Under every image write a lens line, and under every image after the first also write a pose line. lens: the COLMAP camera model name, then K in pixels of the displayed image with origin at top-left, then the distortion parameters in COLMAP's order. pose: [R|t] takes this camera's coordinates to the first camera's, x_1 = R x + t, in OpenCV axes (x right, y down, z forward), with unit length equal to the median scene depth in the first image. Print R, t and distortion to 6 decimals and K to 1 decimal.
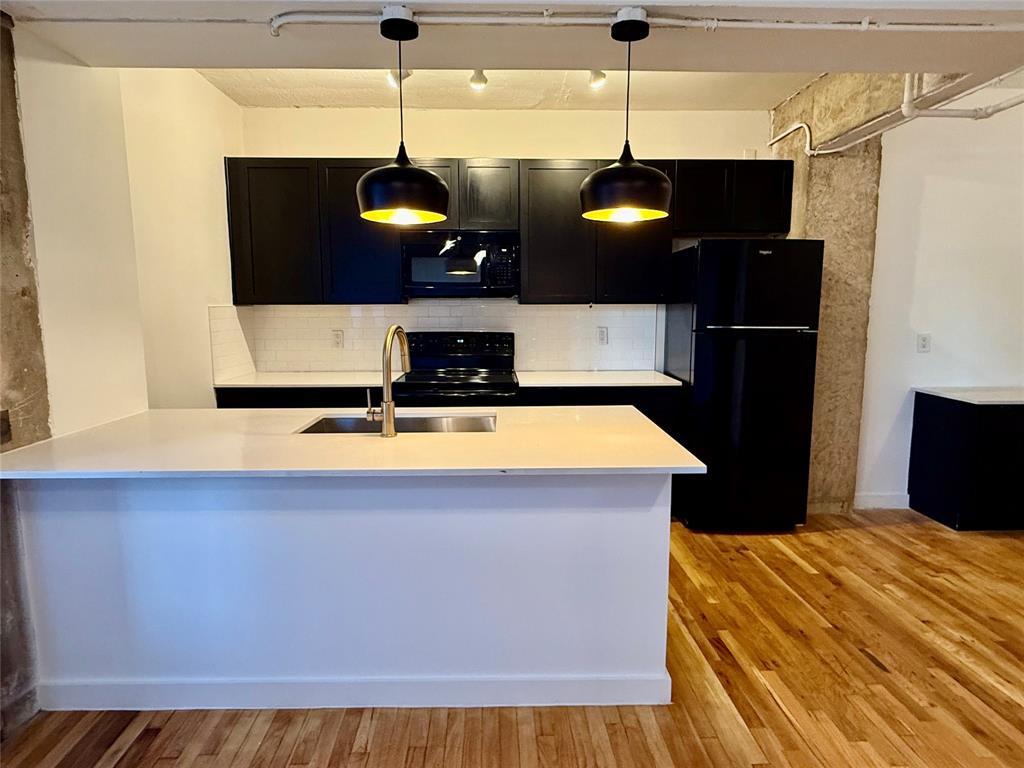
lens RADIAL K [[604.9, 0, 511.3], [0, 604.9, 383.2], [0, 0, 1]] dist [-0.002975, 0.000655]
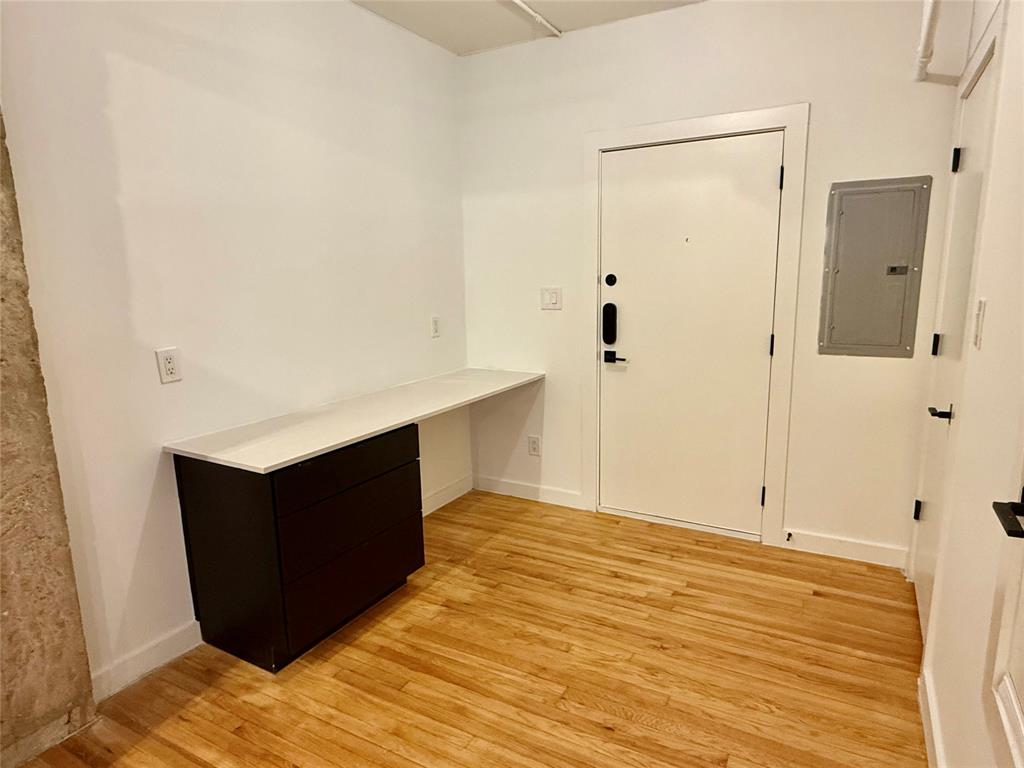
lens RADIAL K [[604.9, 0, 516.7], [0, 604.9, 382.3], [0, 0, 1]] dist [-0.002975, 0.000655]
pose [[0.514536, -0.163770, 0.841684, 0.490627], [0.127915, 0.985268, 0.113512, -0.098207], [-0.847874, 0.049258, 0.527904, 0.563827]]
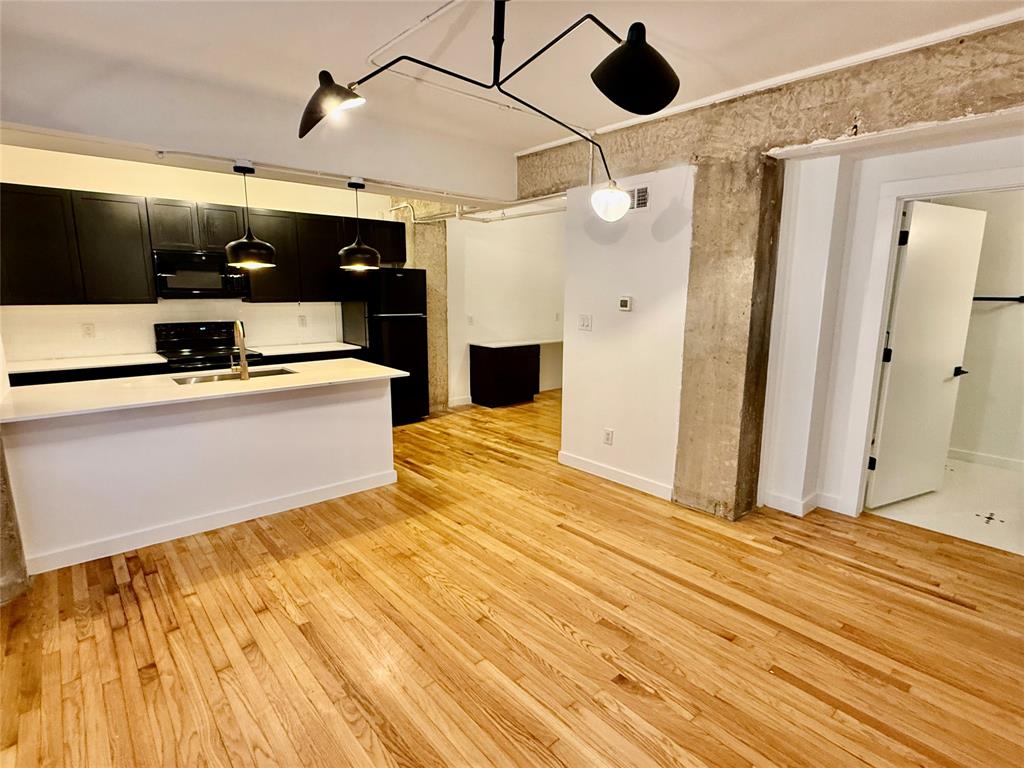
lens RADIAL K [[516.2, 0, 515.3], [0, 516.2, 384.1], [0, 0, 1]] dist [-0.000292, 0.000034]
pose [[0.767809, -0.108616, 0.631405, -0.415189], [0.075947, 0.994006, 0.078638, 0.027907], [-0.636161, -0.012426, 0.771456, -0.561206]]
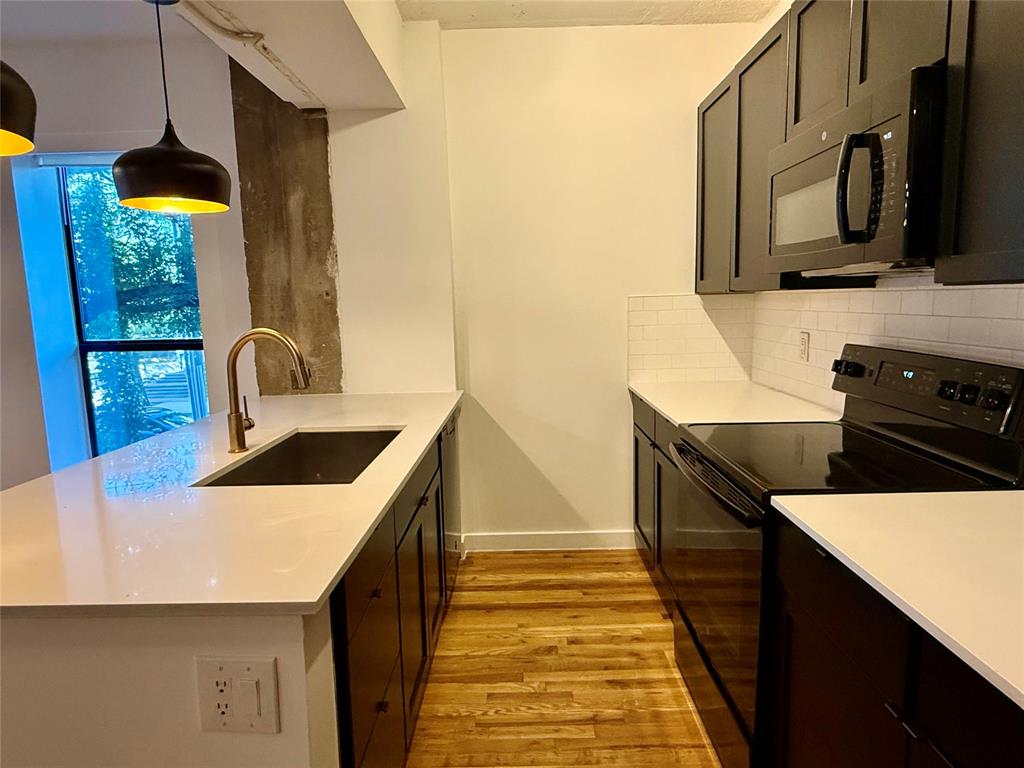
lens RADIAL K [[604.9, 0, 513.8], [0, 604.9, 385.4], [0, 0, 1]] dist [-0.002975, 0.000655]
pose [[-0.035868, 0.139708, -0.989543, 0.472730], [-0.105561, 0.984111, 0.142767, -0.128105], [0.993766, 0.109578, -0.020551, 1.021270]]
